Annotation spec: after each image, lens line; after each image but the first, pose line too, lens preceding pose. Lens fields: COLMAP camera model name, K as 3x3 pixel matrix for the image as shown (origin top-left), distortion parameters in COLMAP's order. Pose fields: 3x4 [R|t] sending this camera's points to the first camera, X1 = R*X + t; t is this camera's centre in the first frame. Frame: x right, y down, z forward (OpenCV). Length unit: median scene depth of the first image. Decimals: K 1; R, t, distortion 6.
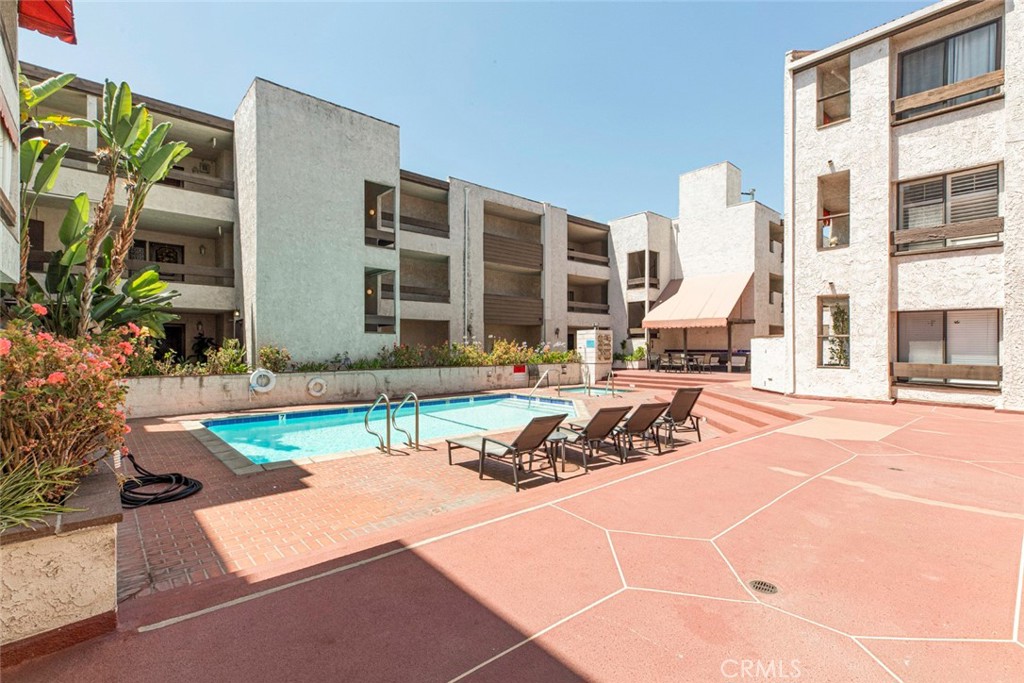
lens RADIAL K [[465.2, 0, 512.0], [0, 465.2, 341.5], [0, 0, 1]] dist [0.016256, -0.000028]
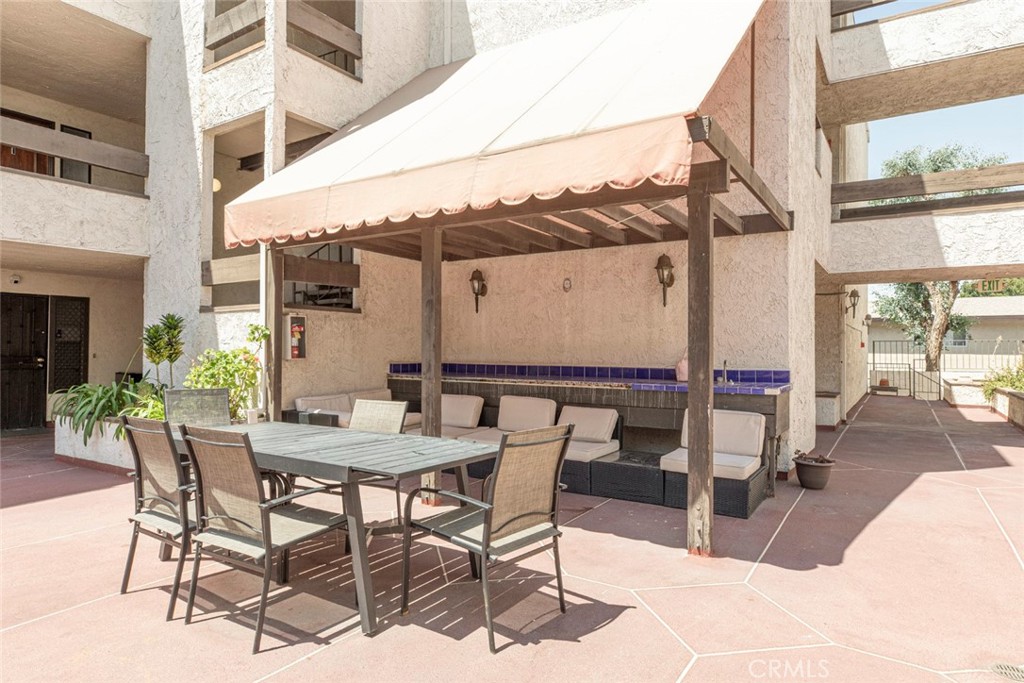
lens RADIAL K [[596.4, 0, 512.0], [0, 596.4, 341.5], [0, 0, 1]] dist [0.000828, 0.000174]
pose [[0.965278, 0.013309, 0.260885, 0.320228], [-0.012313, 0.999909, -0.005451, 0.007965], [-0.260934, 0.002049, 0.965355, 0.733320]]
